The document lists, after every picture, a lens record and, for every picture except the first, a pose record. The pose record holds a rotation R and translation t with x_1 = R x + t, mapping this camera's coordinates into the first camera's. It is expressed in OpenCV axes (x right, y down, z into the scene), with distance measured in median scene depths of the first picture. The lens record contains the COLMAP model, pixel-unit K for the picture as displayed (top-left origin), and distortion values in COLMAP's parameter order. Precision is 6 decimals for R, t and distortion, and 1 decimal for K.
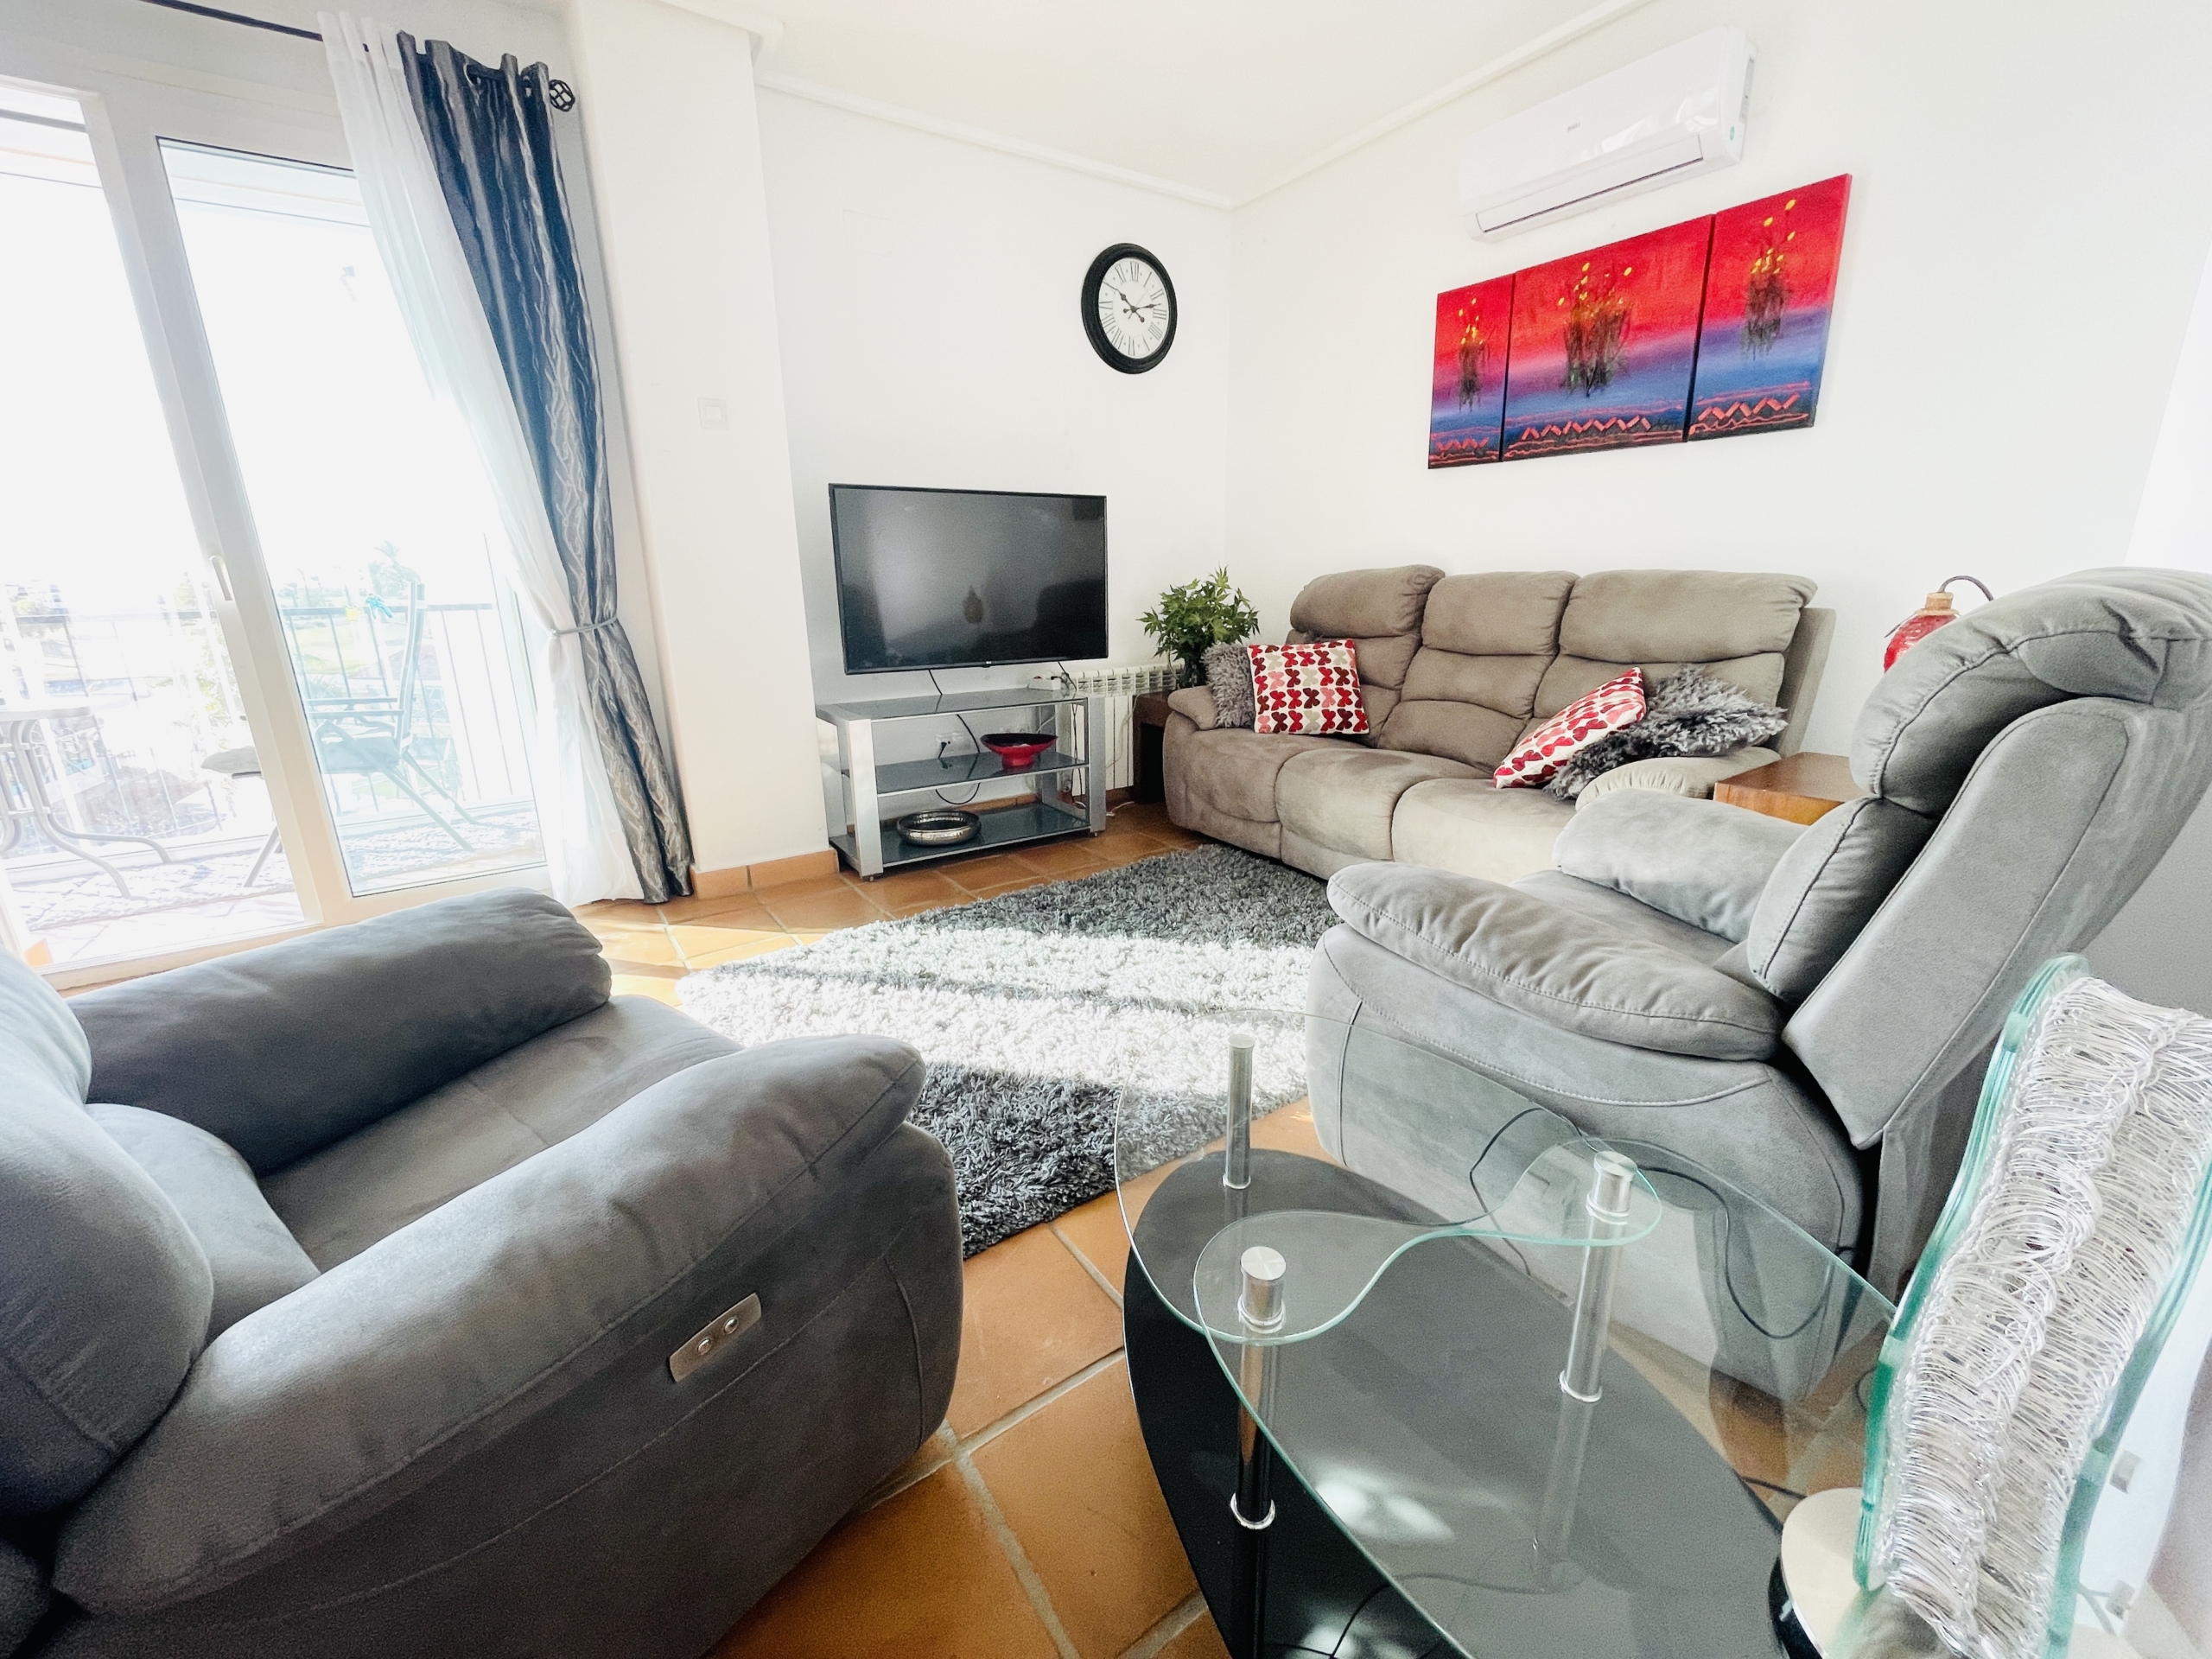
lens RADIAL K [[889.7, 0, 1099.3], [0, 889.7, 818.5], [0, 0, 1]] dist [-0.003421, 0.000772]
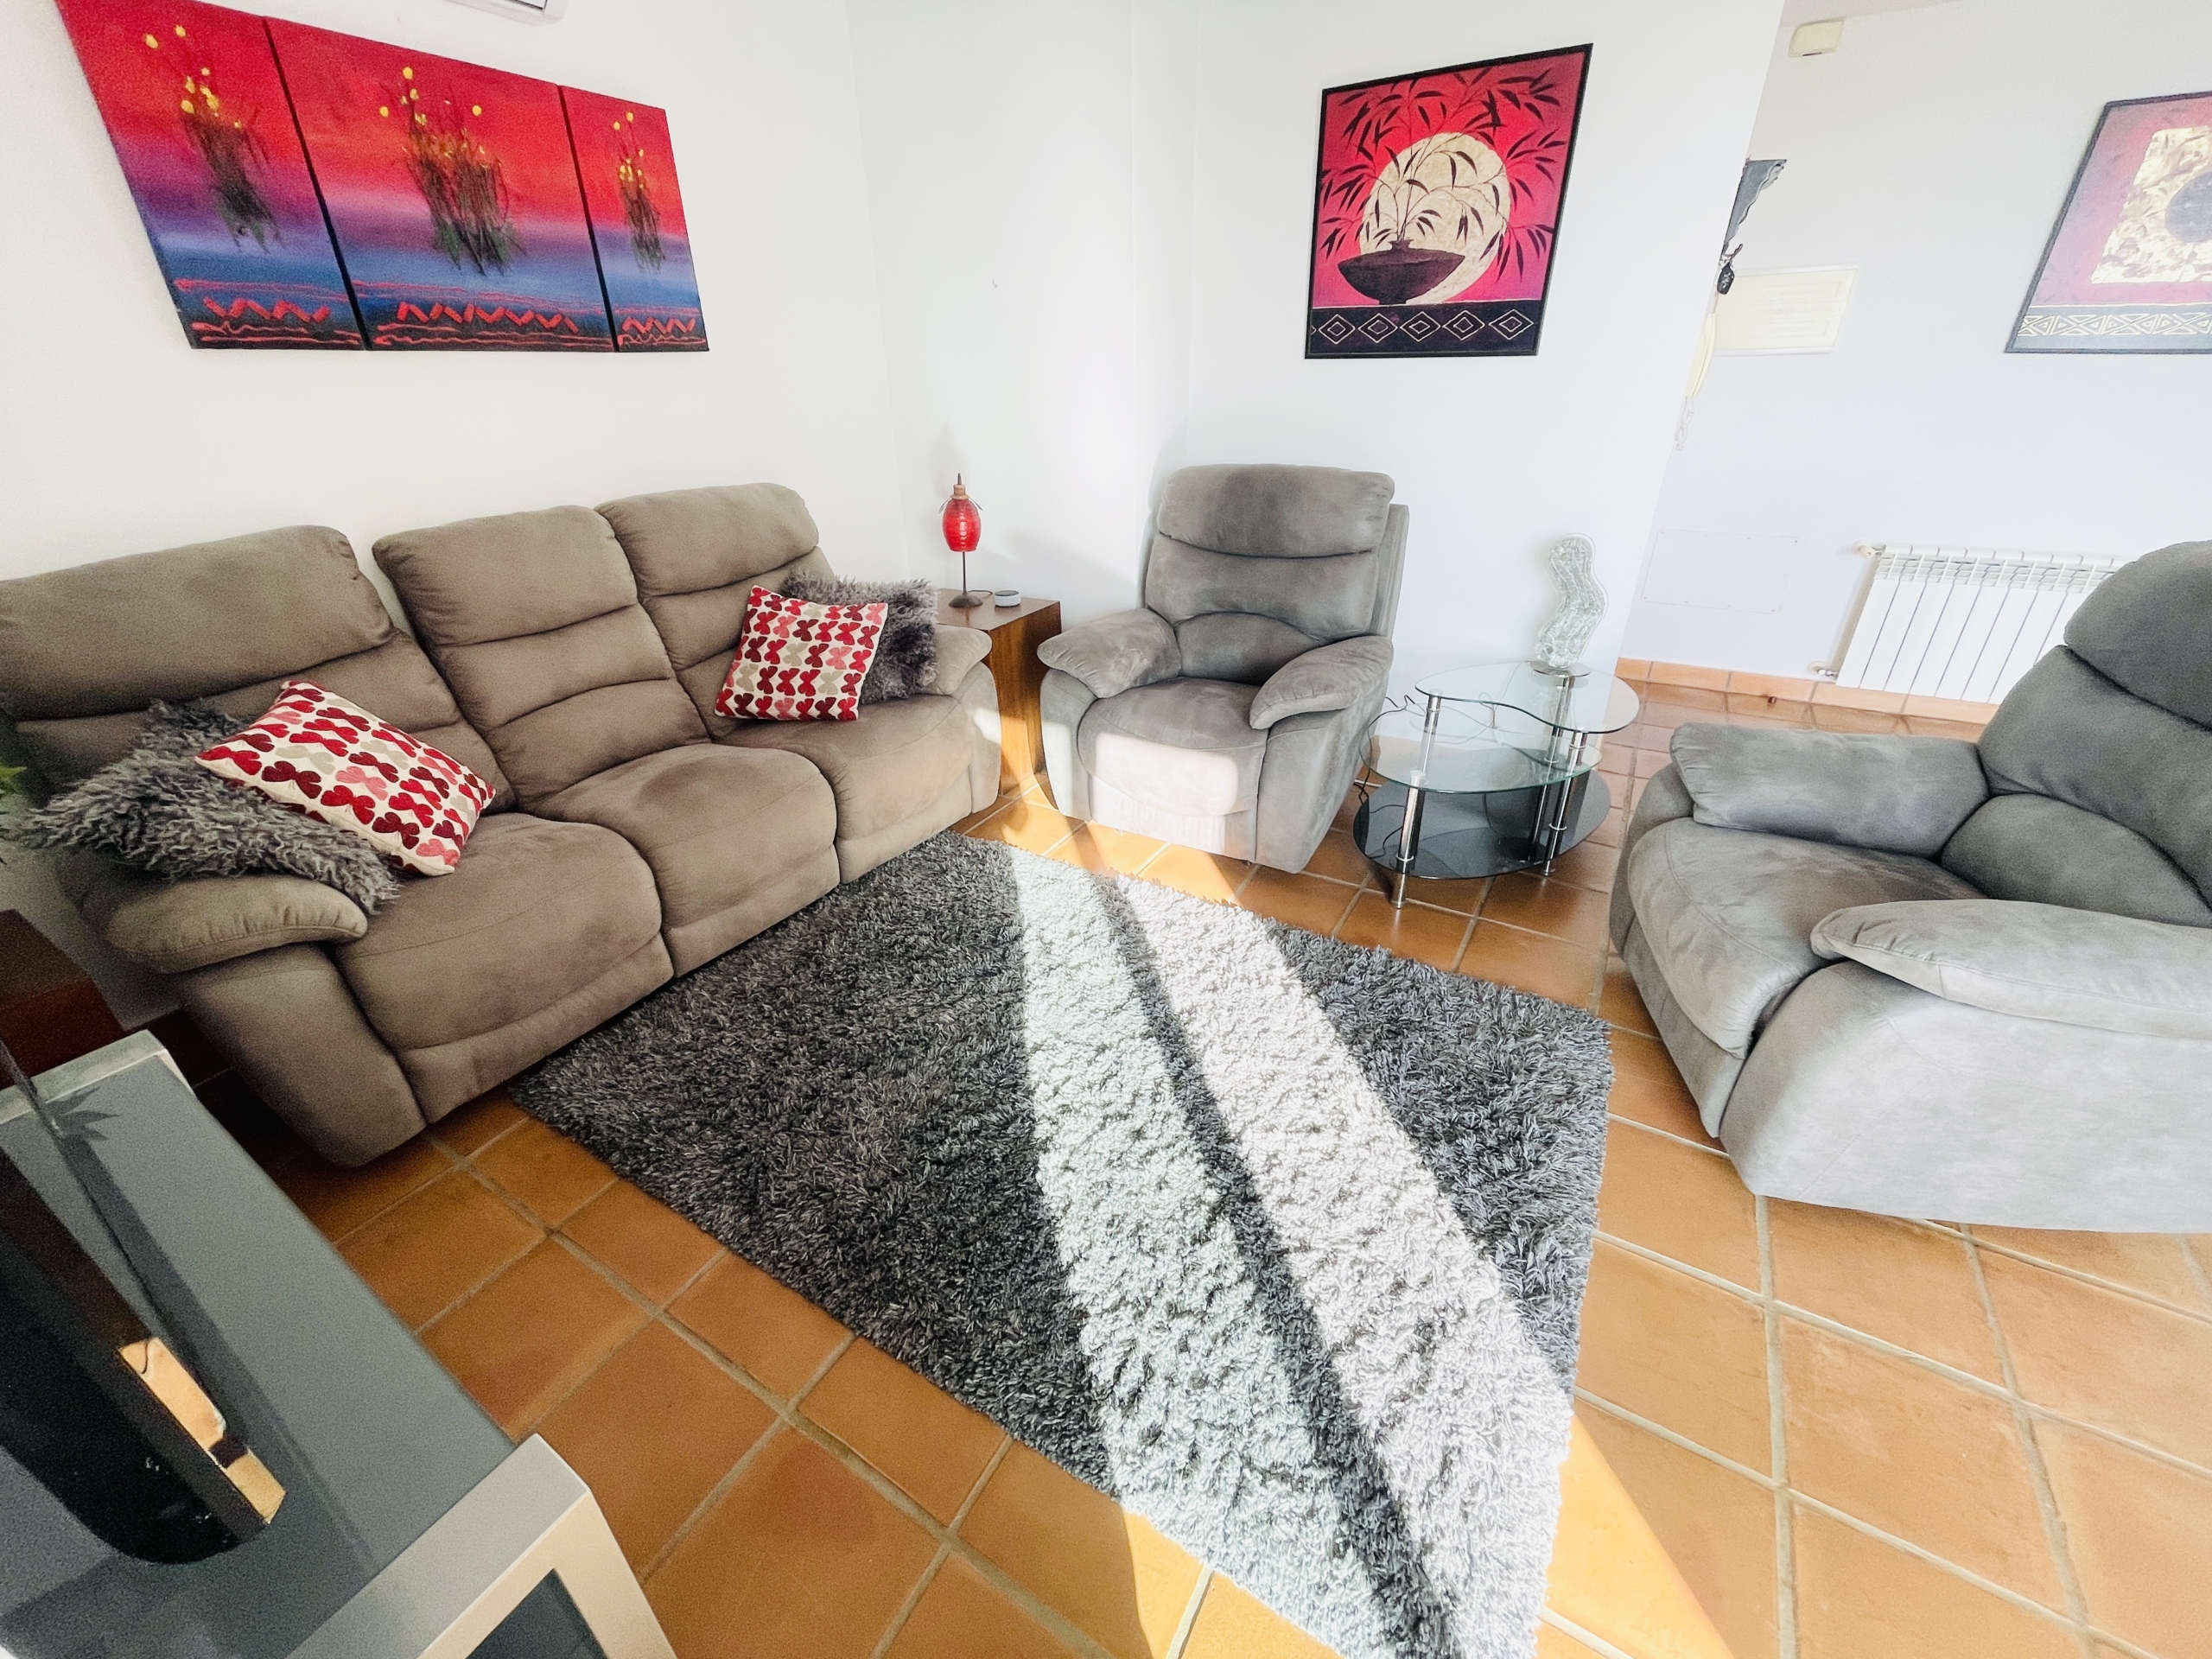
lens RADIAL K [[889.7, 0, 1096.5], [0, 889.7, 820.6], [0, 0, 1]] dist [-0.003421, 0.000772]
pose [[-0.413848, -0.393201, 0.821050, -0.461682], [0.268943, 0.808844, 0.522916, -0.335982], [-0.869712, 0.437223, -0.228990, 0.879709]]
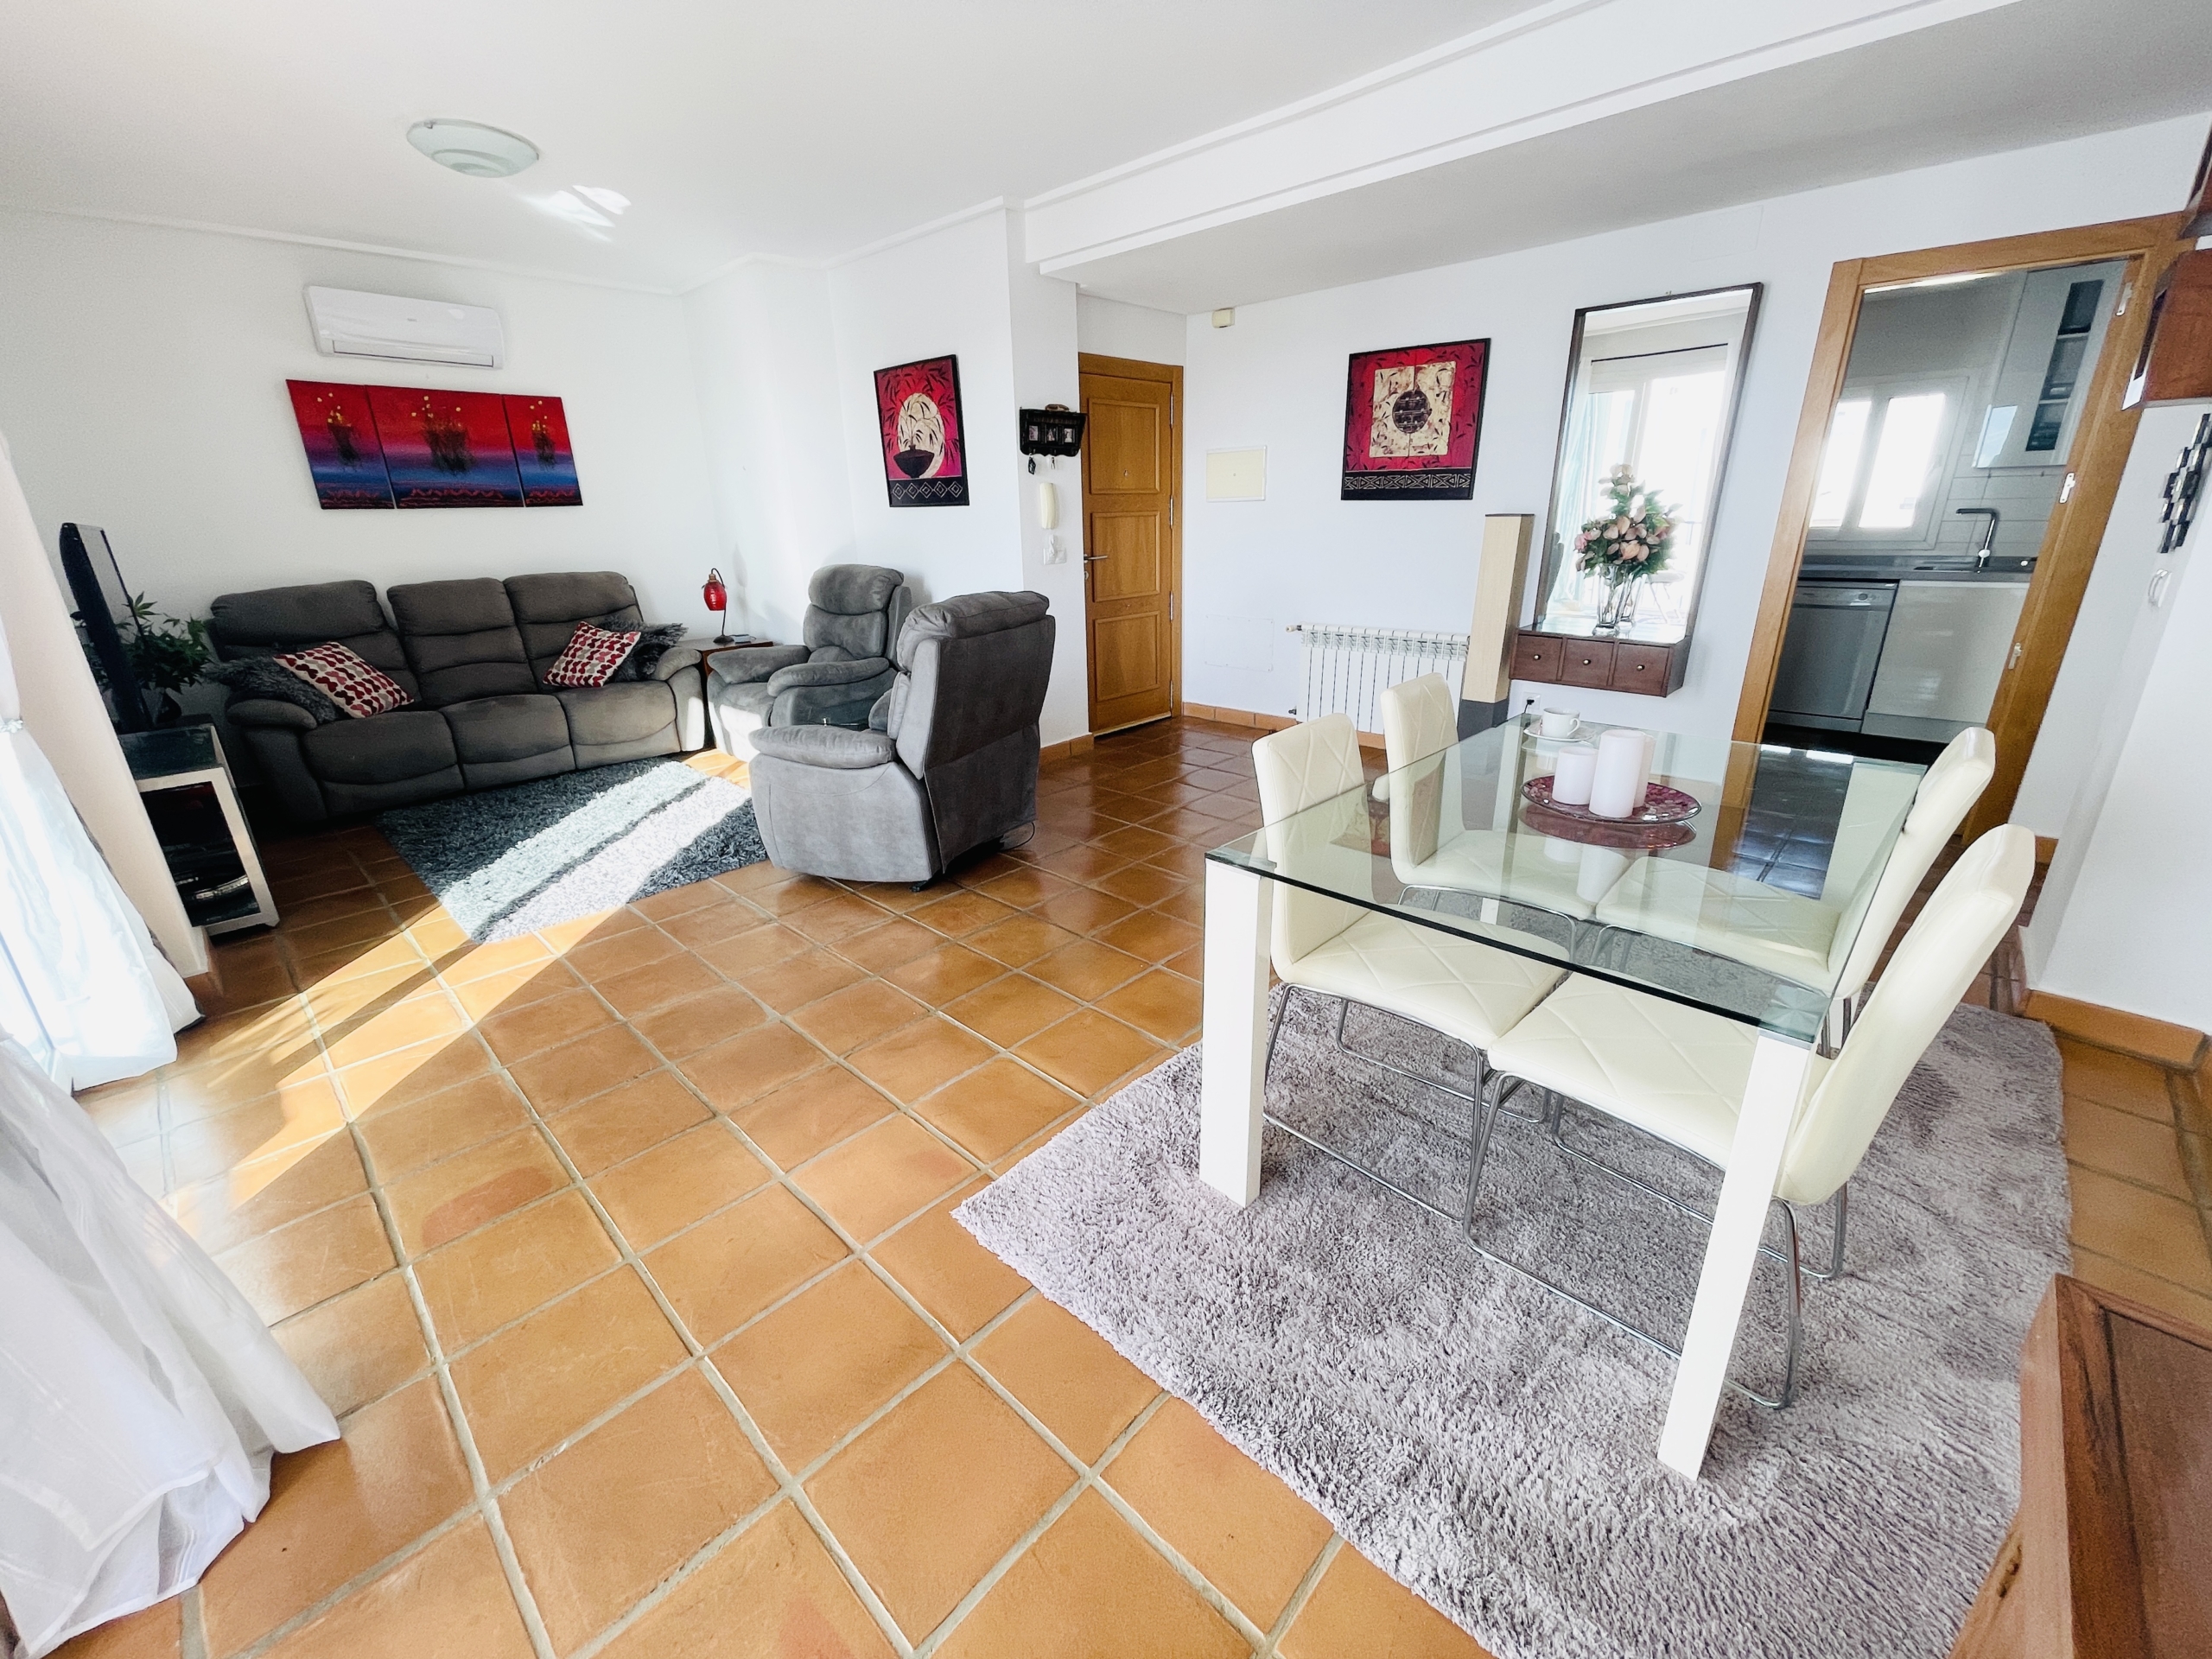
lens RADIAL K [[889.7, 0, 1097.2], [0, 889.7, 819.4], [0, 0, 1]] dist [-0.003421, 0.000772]
pose [[-0.200439, -0.306002, 0.930692, -1.418168], [0.290108, 0.888827, 0.354716, -0.128835], [-0.935768, 0.341100, -0.089382, 0.213645]]
